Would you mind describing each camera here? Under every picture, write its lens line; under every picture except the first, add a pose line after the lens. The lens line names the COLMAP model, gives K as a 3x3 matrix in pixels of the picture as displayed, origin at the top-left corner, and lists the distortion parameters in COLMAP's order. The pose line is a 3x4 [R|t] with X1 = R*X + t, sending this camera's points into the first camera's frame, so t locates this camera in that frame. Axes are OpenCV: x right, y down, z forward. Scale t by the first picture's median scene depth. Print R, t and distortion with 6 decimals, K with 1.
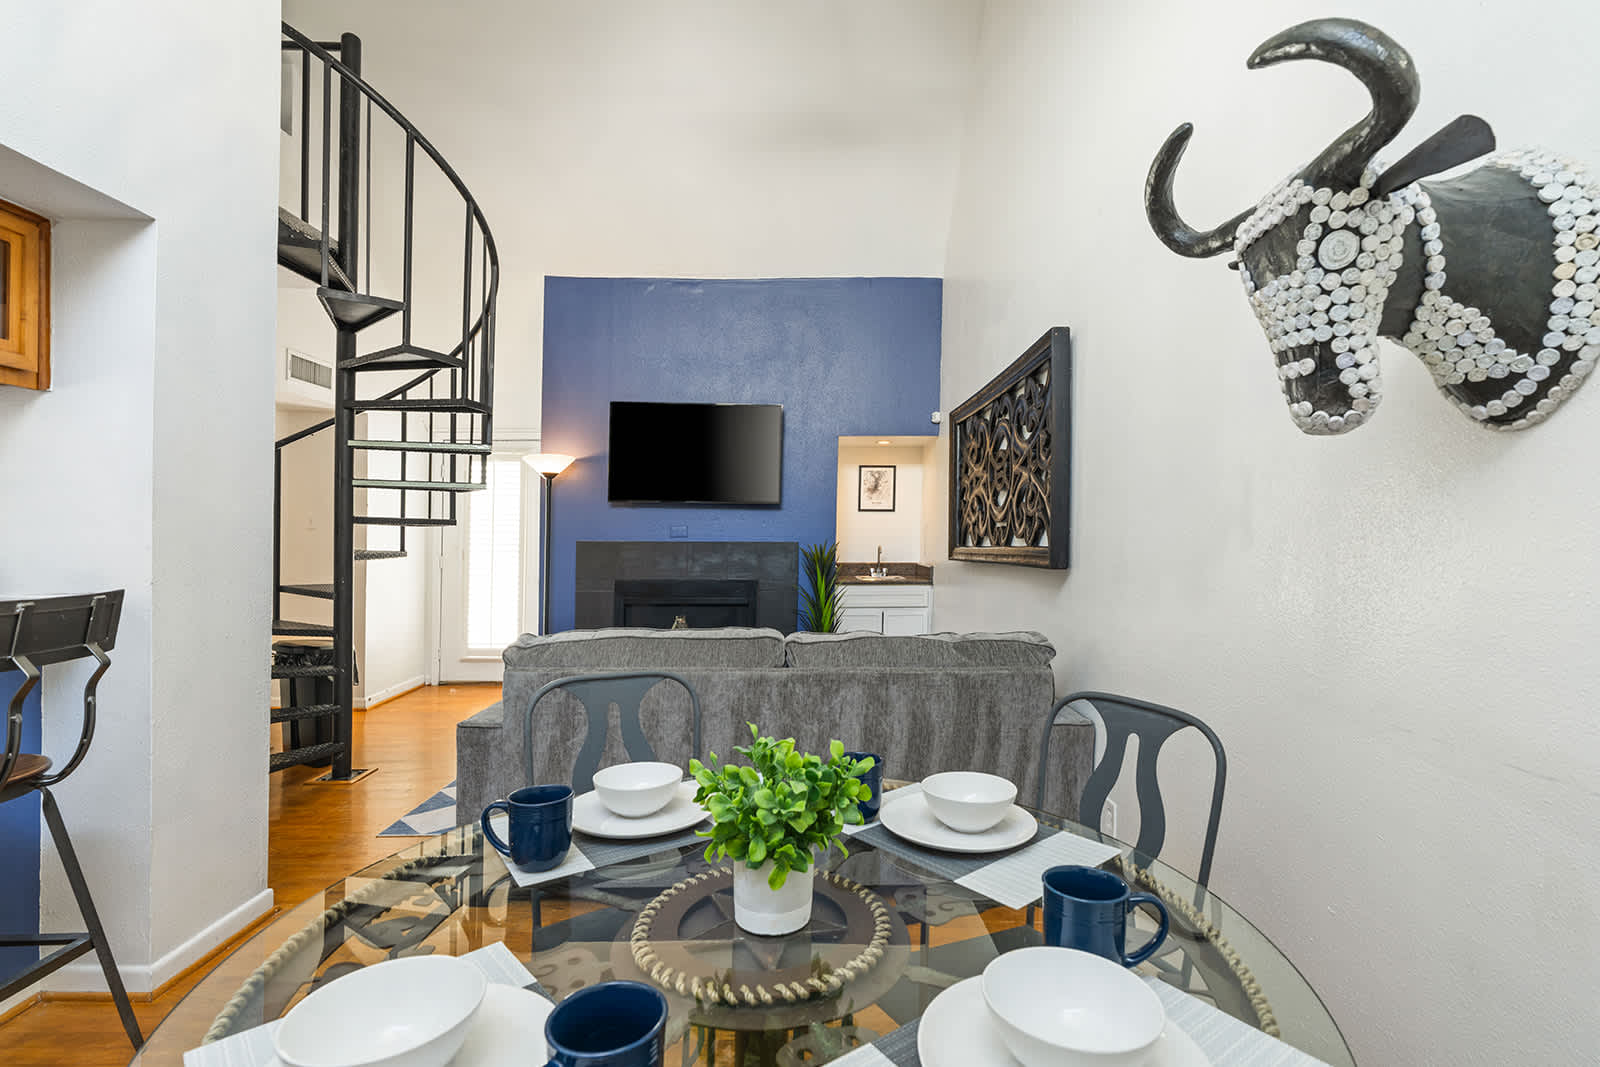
lens RADIAL K [[748.8, 0, 800.0], [0, 748.8, 533.5], [0, 0, 1]] dist [-0.013038, -0.000217]
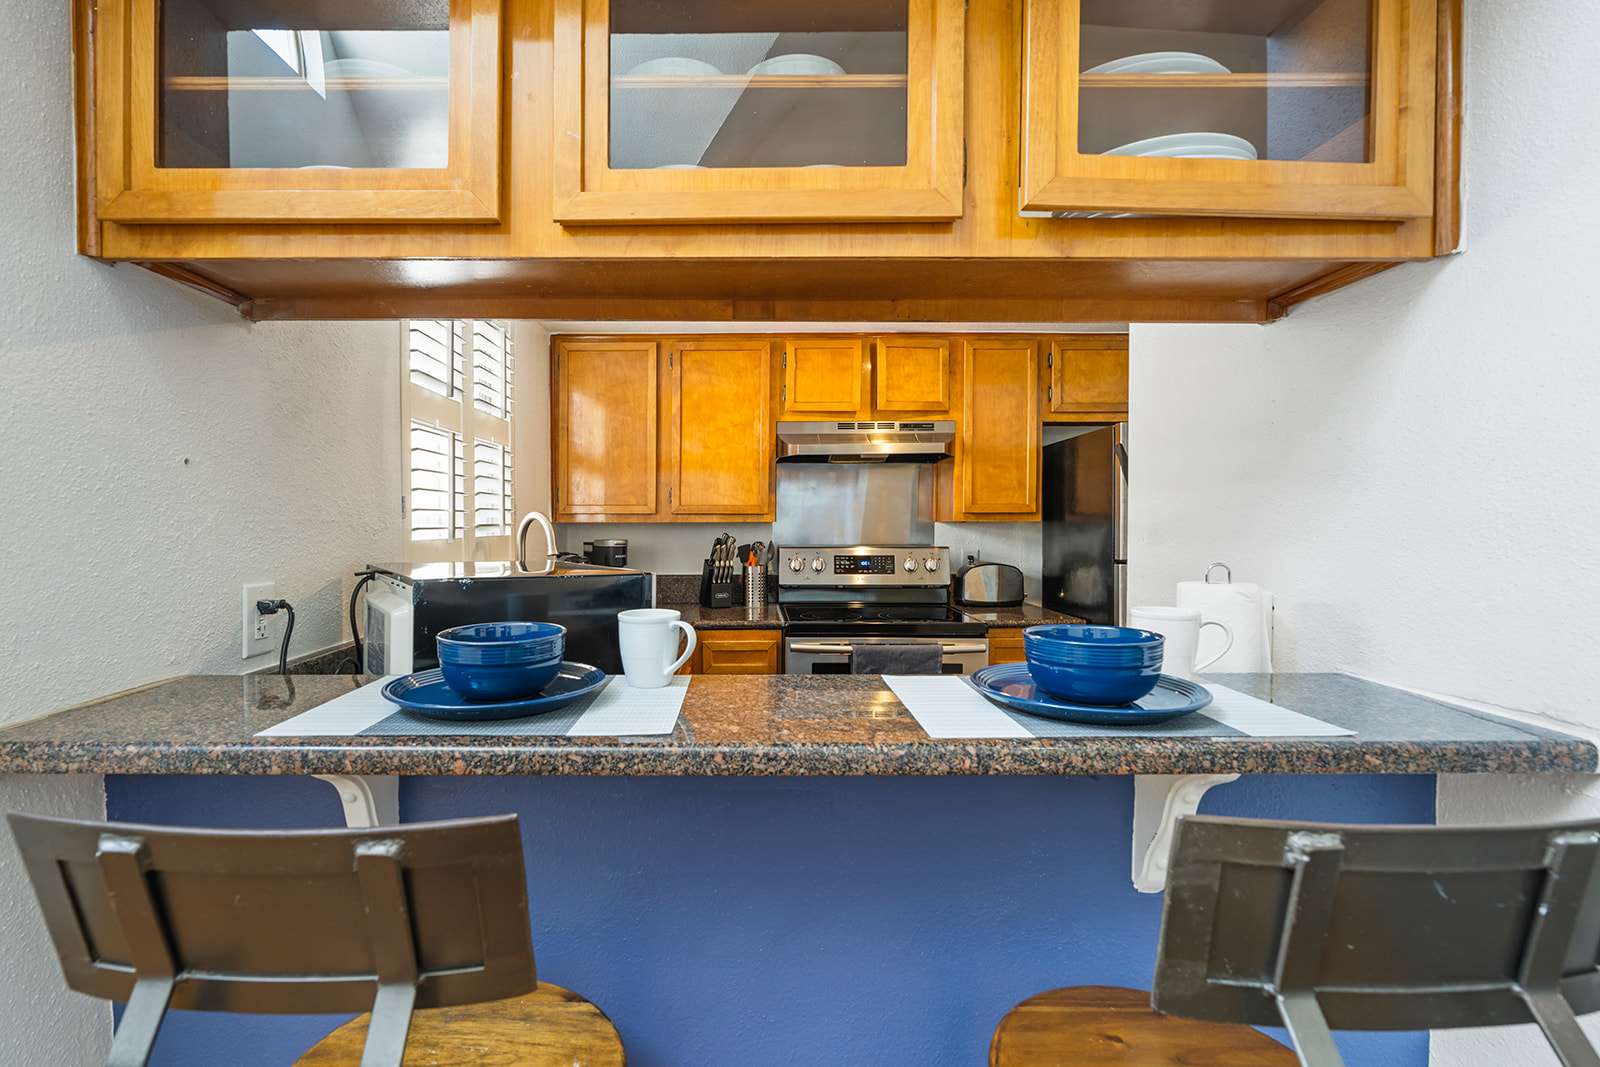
lens RADIAL K [[748.8, 0, 800.0], [0, 748.8, 533.5], [0, 0, 1]] dist [-0.013038, -0.000217]
pose [[-0.004532, 0.010903, -0.999930, -0.580694], [0.001495, 0.999940, 0.010896, -0.029480], [0.999989, -0.001445, -0.004548, 0.618538]]
